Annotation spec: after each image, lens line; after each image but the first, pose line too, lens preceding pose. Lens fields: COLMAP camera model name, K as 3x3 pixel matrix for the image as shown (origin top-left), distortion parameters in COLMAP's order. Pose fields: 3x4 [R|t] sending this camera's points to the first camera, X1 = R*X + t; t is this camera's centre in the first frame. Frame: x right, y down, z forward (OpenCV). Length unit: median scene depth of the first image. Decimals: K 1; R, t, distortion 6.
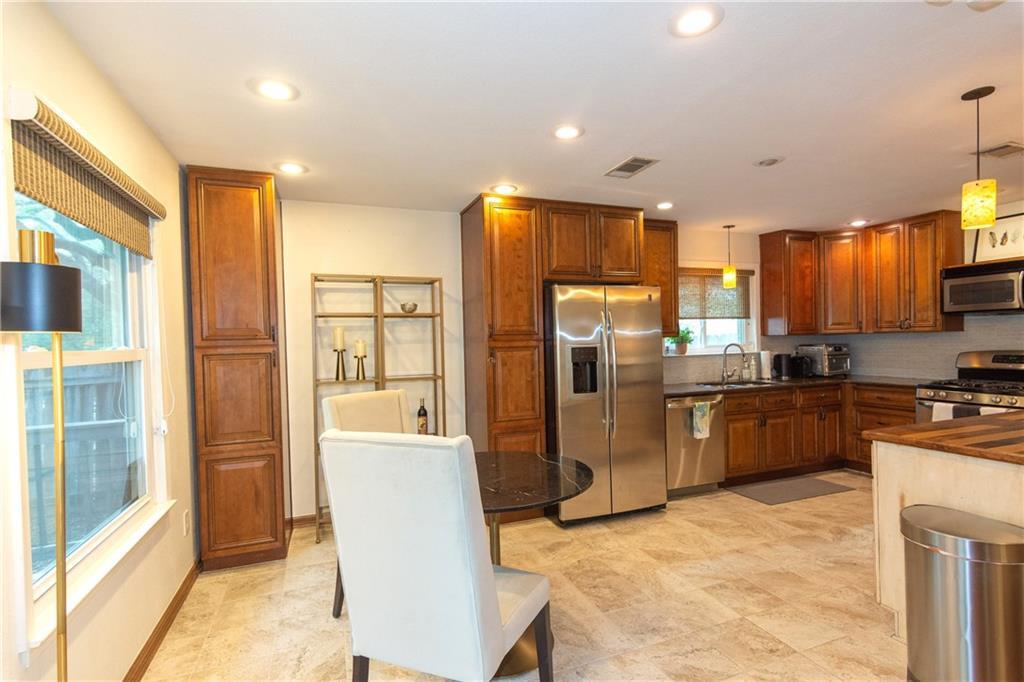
lens RADIAL K [[498.0, 0, 518.9], [0, 498.0, 346.1], [0, 0, 1]] dist [0.002458, -0.000047]
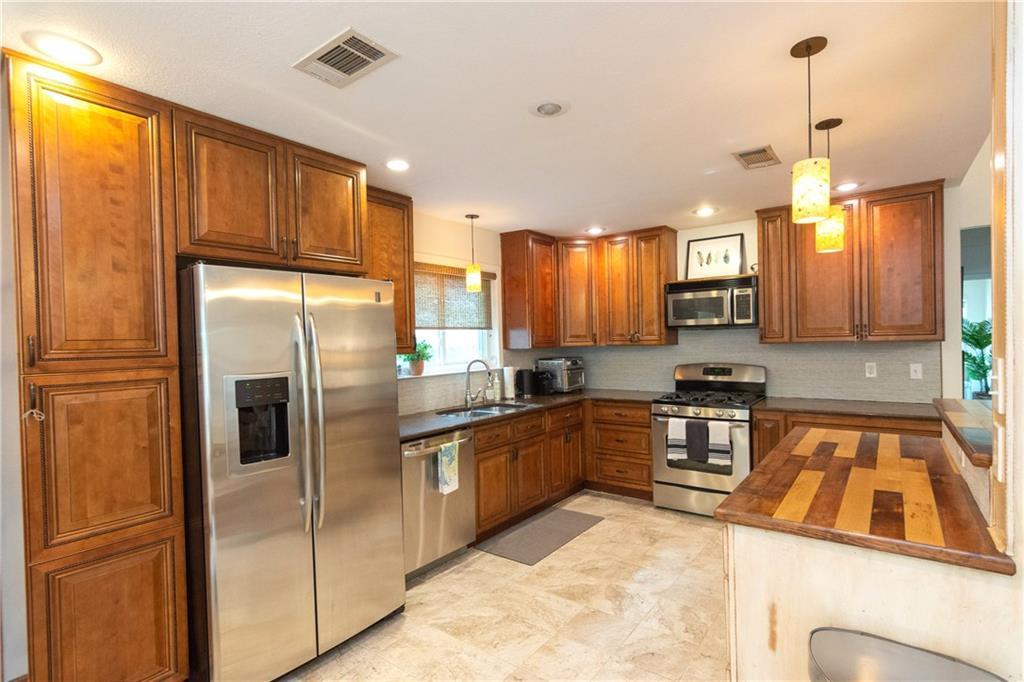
lens RADIAL K [[495.1, 0, 523.8], [0, 495.1, 346.8], [0, 0, 1]] dist [0.001086, 0.000192]
pose [[0.847988, -0.005338, 0.529988, 0.077157], [0.011719, 0.999894, -0.008680, -0.023047], [-0.529886, 0.013571, 0.847961, 0.333969]]
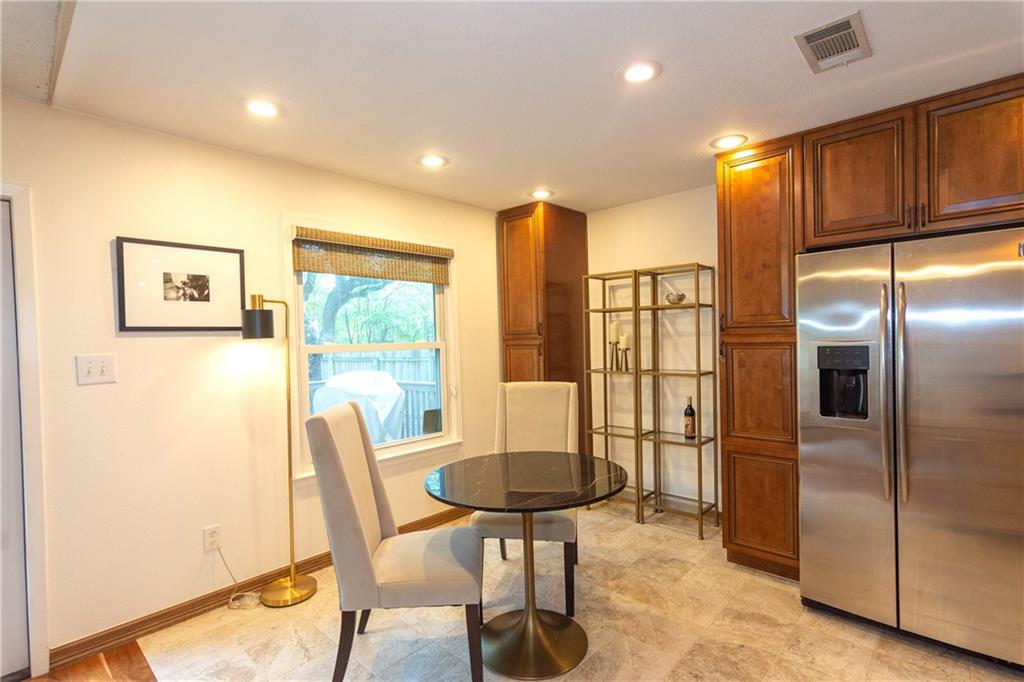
lens RADIAL K [[490.8, 0, 517.9], [0, 490.8, 345.4], [0, 0, 1]] dist [0.000301, 0.000468]
pose [[0.437167, 0.026058, -0.899003, 0.466672], [0.003989, 0.999514, 0.030911, -0.017948], [0.899371, -0.017099, 0.436851, 0.317413]]
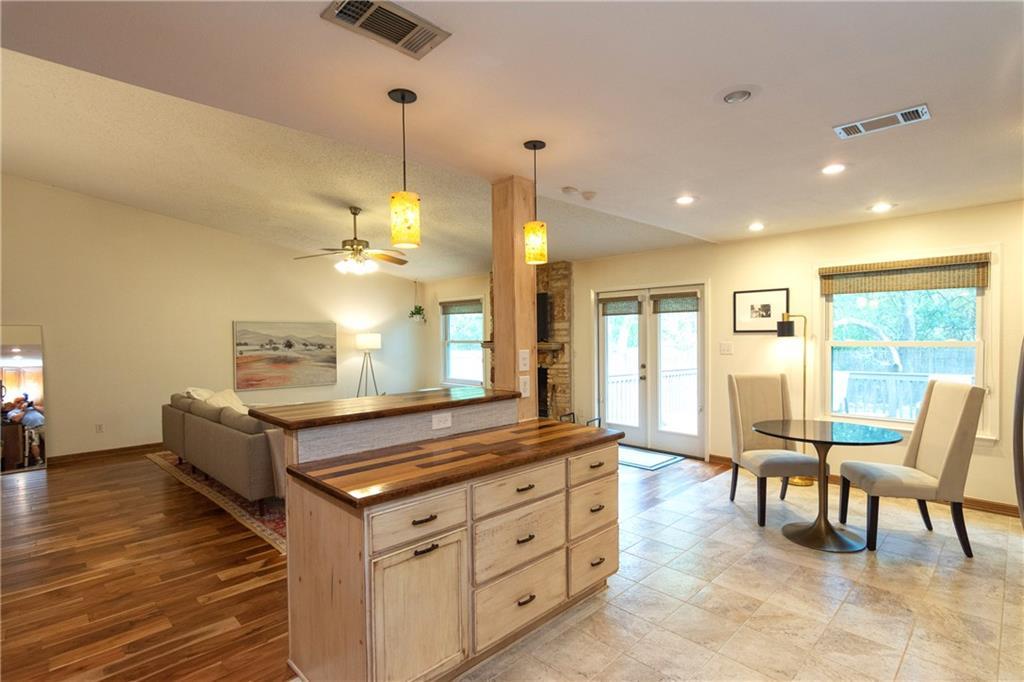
lens RADIAL K [[495.1, 0, 523.8], [0, 495.1, 346.8], [0, 0, 1]] dist [0.001086, 0.000192]
pose [[-0.917266, 0.042493, -0.396002, 0.802982], [0.027044, 0.998643, 0.044516, -0.055397], [0.397356, 0.030123, -0.917170, 1.161794]]
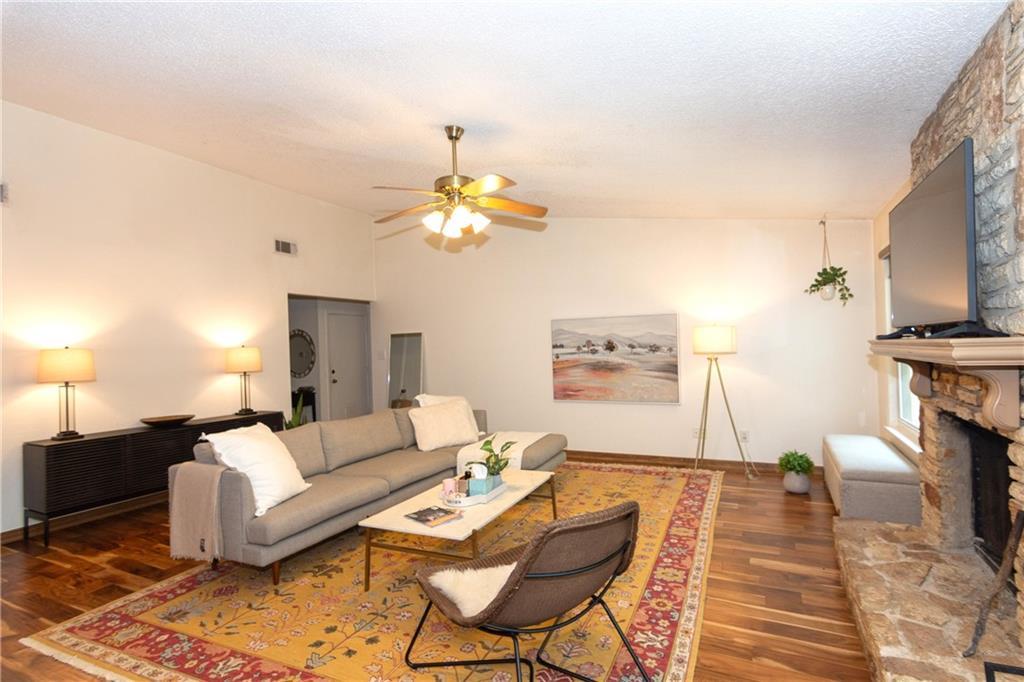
lens RADIAL K [[490.8, 0, 517.5], [0, 490.8, 345.2], [0, 0, 1]] dist [0.012963, 0.000362]
pose [[-0.661341, 0.048942, 0.748487, -0.033195], [0.057488, 0.998241, -0.014479, -0.000300], [-0.747880, 0.033453, -0.662991, 0.177206]]
